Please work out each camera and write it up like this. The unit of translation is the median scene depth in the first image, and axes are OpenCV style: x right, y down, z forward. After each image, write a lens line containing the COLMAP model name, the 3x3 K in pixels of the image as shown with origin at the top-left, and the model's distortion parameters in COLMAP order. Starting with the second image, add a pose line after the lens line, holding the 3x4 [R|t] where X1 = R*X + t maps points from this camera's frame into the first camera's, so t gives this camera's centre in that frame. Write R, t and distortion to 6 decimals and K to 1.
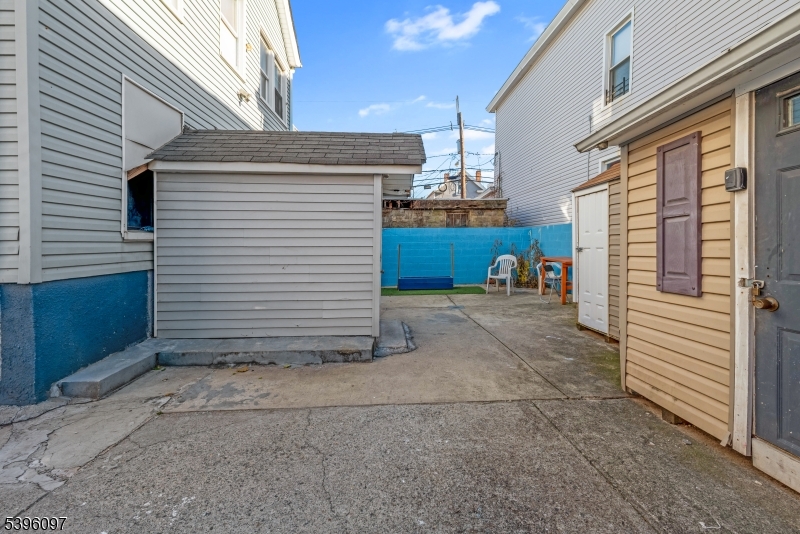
lens RADIAL K [[323.4, 0, 403.0], [0, 323.4, 249.1], [0, 0, 1]] dist [-0.000935, -0.000159]
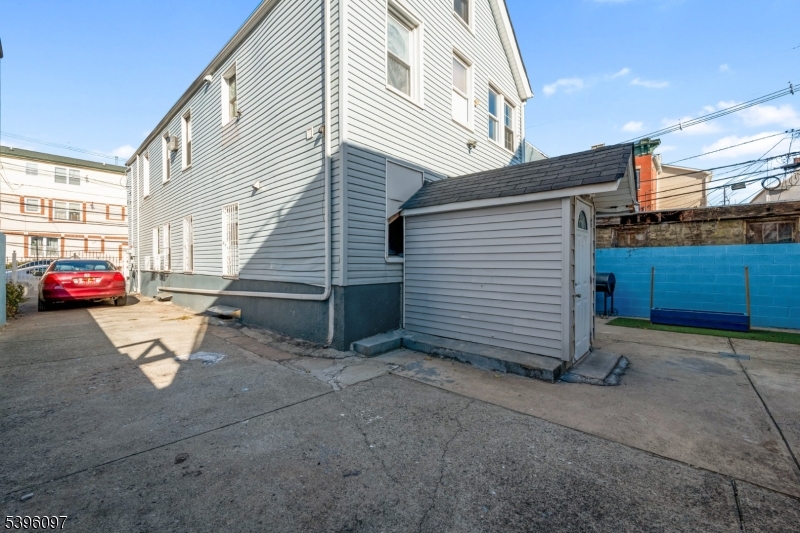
lens RADIAL K [[323.4, 0, 404.5], [0, 323.4, 264.9], [0, 0, 1]] dist [-0.000935, -0.000159]
pose [[0.712981, 0.008683, -0.701130, 0.279563], [-0.019607, 0.999779, -0.007557, -0.005494], [0.700909, 0.019135, 0.712994, -0.058880]]
